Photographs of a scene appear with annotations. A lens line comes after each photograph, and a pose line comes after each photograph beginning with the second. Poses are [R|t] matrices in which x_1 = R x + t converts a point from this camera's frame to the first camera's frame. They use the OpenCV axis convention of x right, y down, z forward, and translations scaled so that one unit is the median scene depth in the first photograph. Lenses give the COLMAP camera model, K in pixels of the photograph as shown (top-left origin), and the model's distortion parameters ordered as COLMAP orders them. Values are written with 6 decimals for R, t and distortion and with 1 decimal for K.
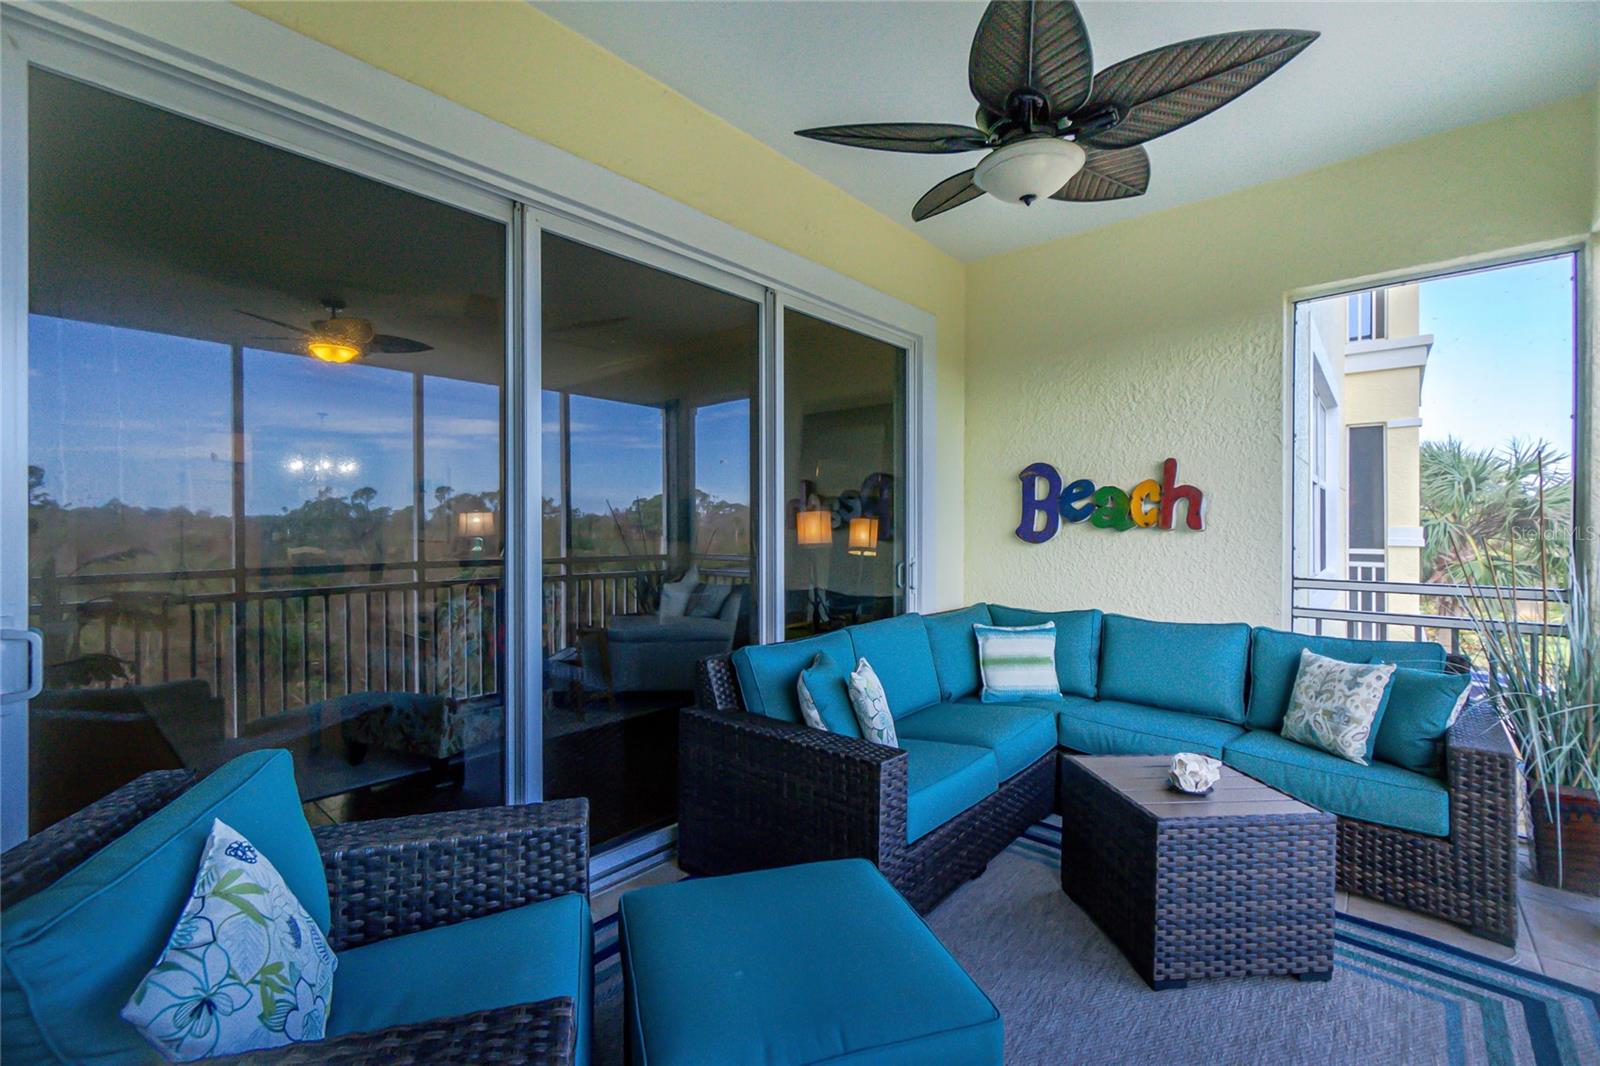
lens RADIAL K [[700.2, 0, 795.9], [0, 700.2, 531.4], [0, 0, 1]] dist [-0.000888, 0.000347]
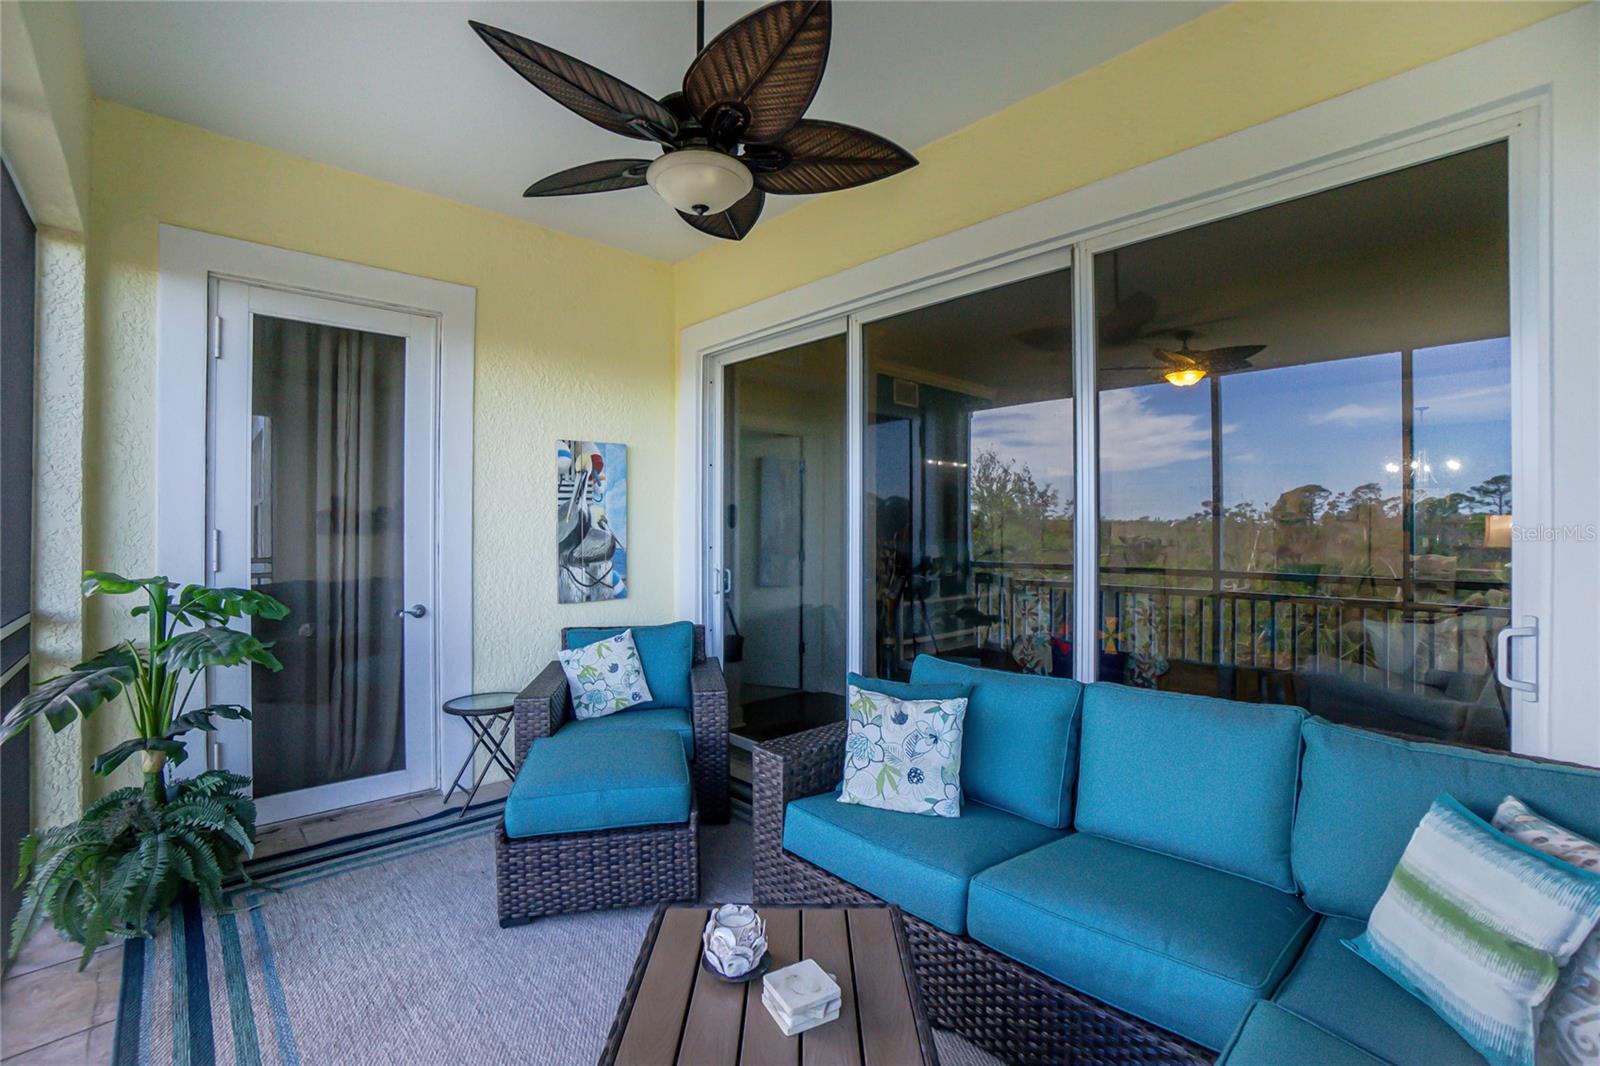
lens RADIAL K [[700.2, 0, 795.9], [0, 700.2, 531.4], [0, 0, 1]] dist [-0.000888, 0.000347]
pose [[-0.113161, 0.000233, -0.993577, 0.699328], [-0.012464, 0.999921, 0.001654, -0.006618], [0.993498, 0.012571, -0.113149, 0.676137]]
